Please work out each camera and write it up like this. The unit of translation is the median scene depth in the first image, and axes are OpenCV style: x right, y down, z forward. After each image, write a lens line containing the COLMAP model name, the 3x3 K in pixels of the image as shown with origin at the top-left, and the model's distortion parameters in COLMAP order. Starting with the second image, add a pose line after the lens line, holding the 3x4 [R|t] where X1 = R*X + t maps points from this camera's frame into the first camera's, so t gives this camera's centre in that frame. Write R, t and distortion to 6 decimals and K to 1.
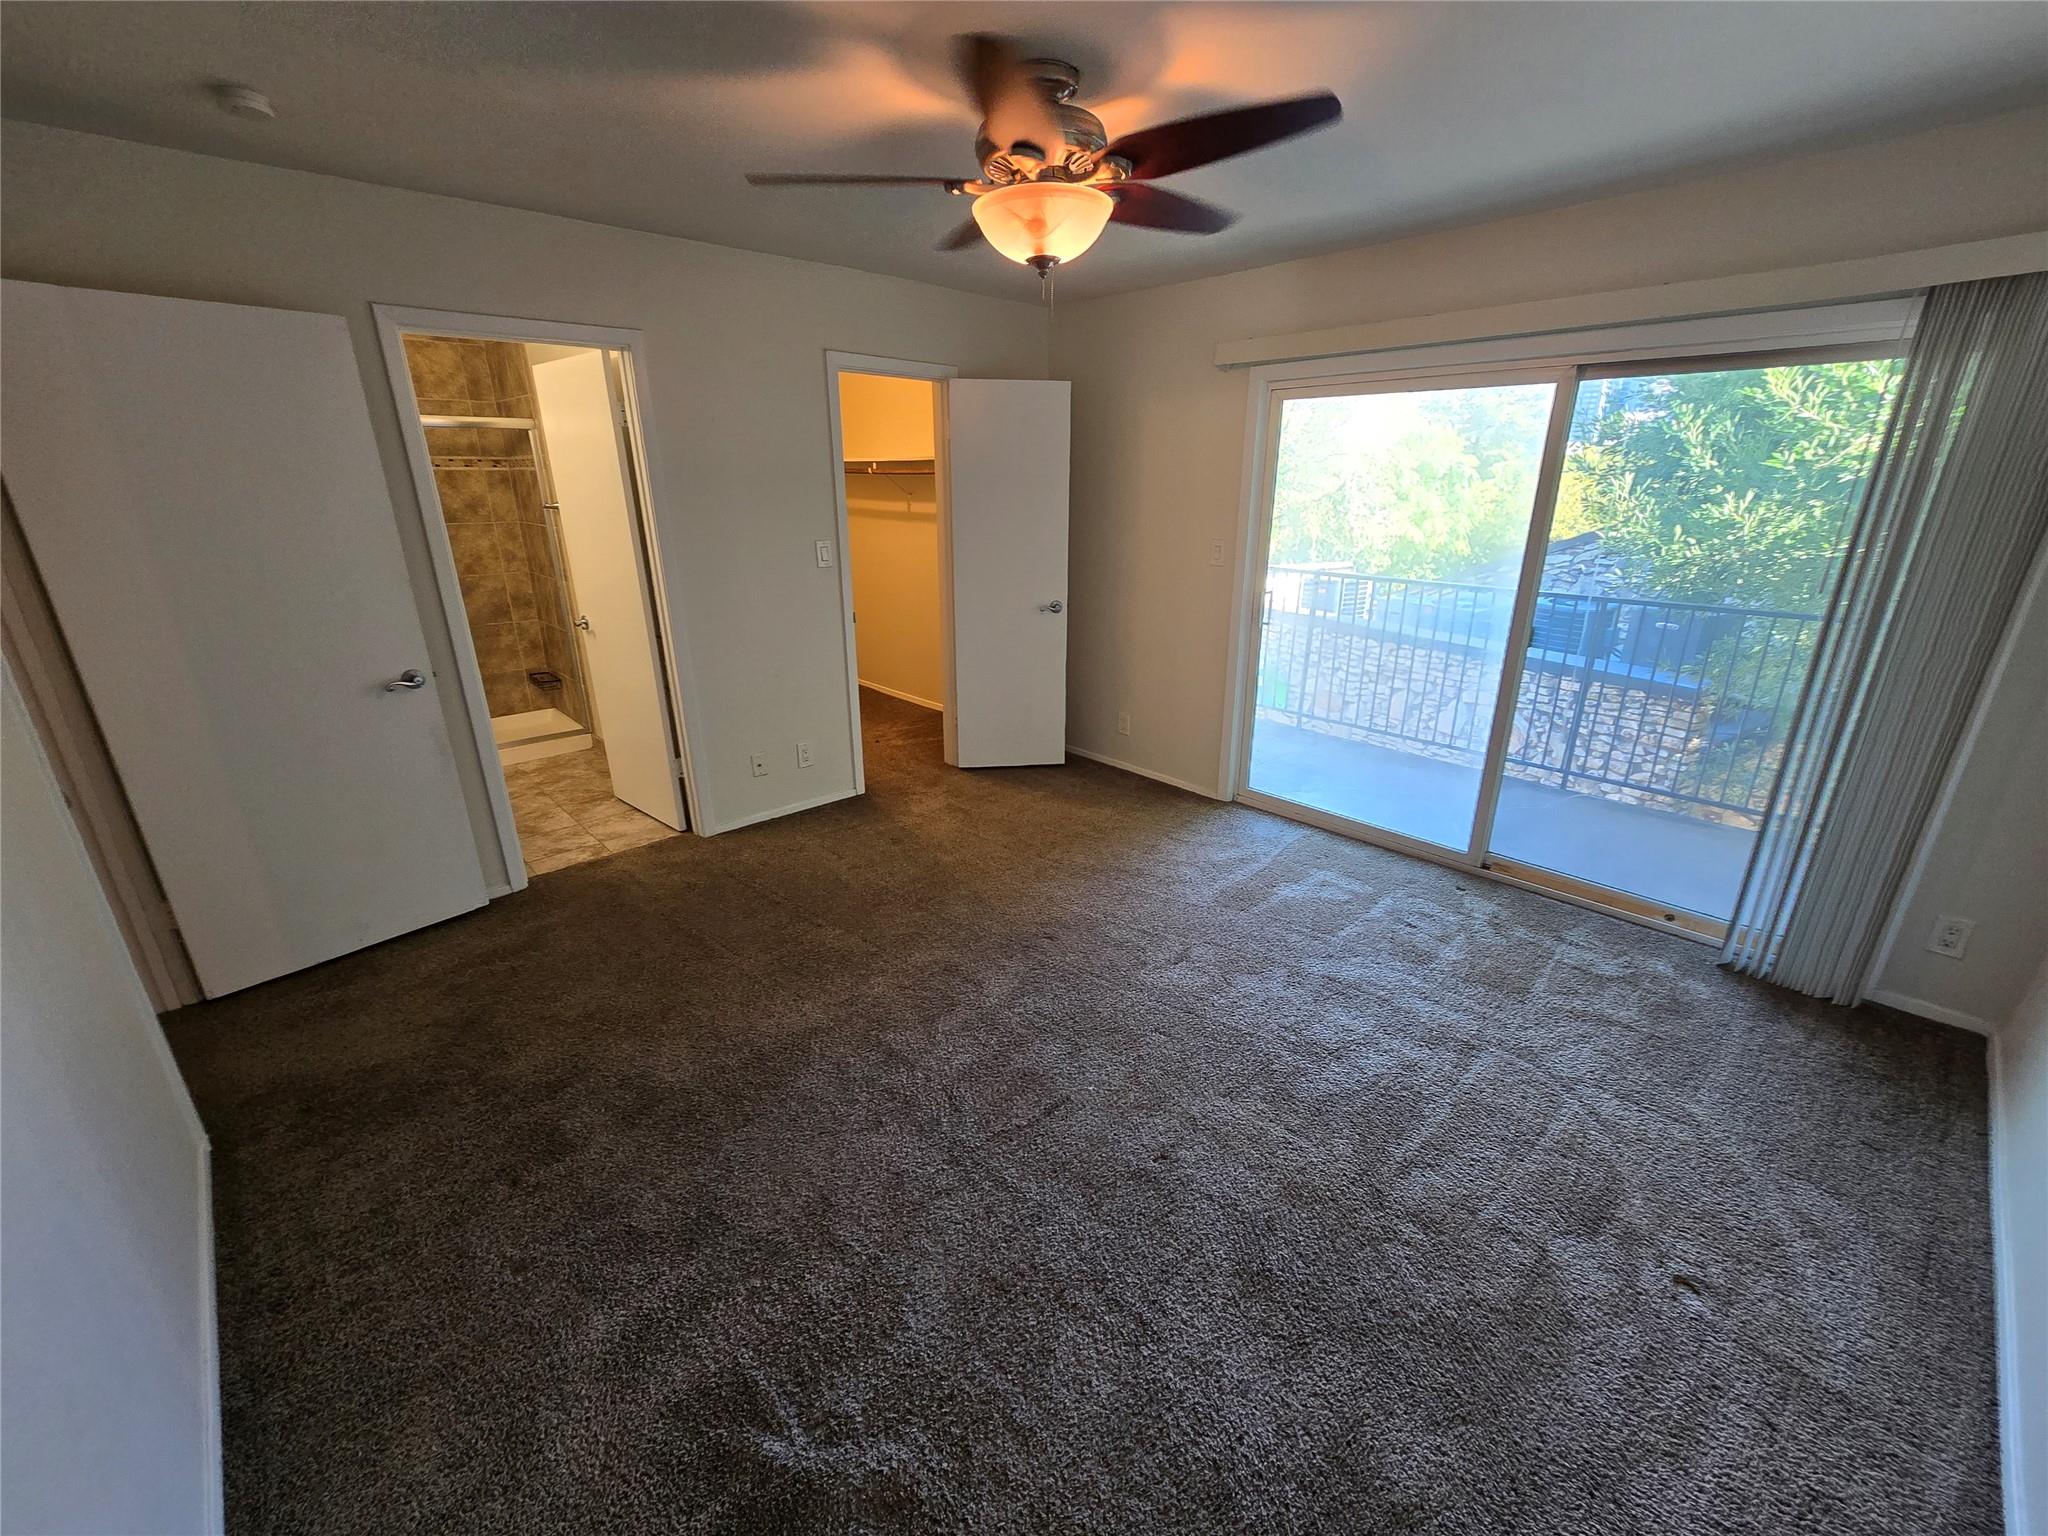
lens RADIAL K [[833.2, 0, 1029.0], [0, 833.2, 777.3], [0, 0, 1]] dist [-0.004566, -0.000319]
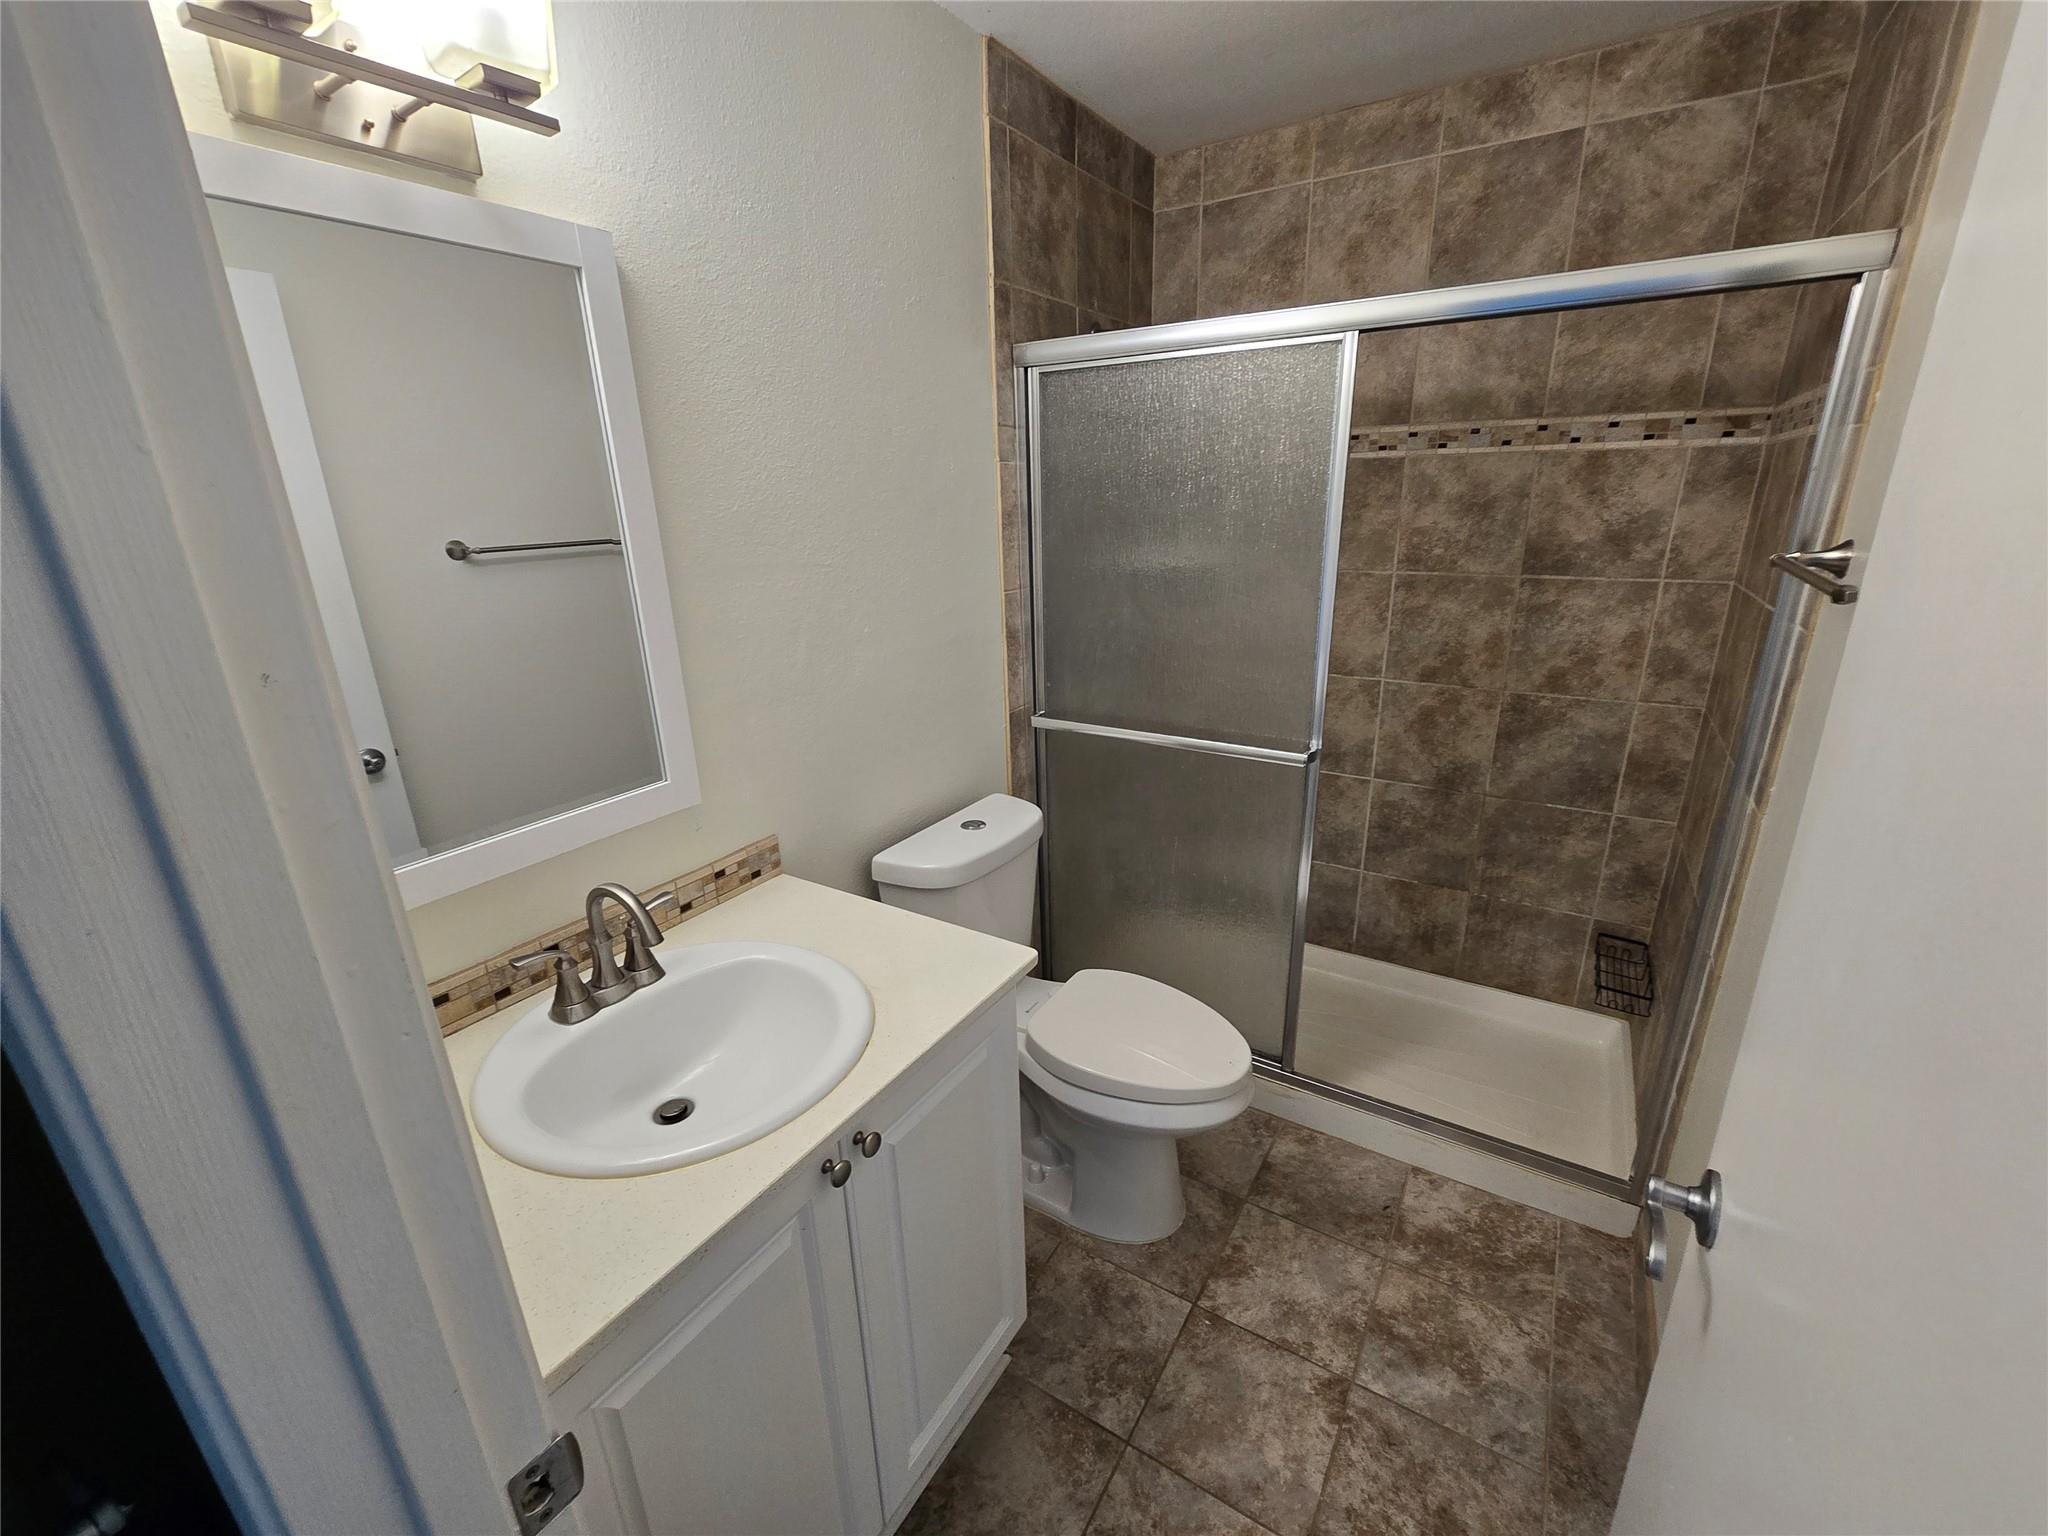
lens RADIAL K [[833.2, 0, 1030.8], [0, 833.2, 770.3], [0, 0, 1]] dist [-0.004566, -0.000319]
pose [[0.242050, 0.299418, -0.922909, -0.329032], [-0.300971, 0.927444, 0.221954, -0.221795], [0.922403, 0.224045, 0.314604, 0.625310]]
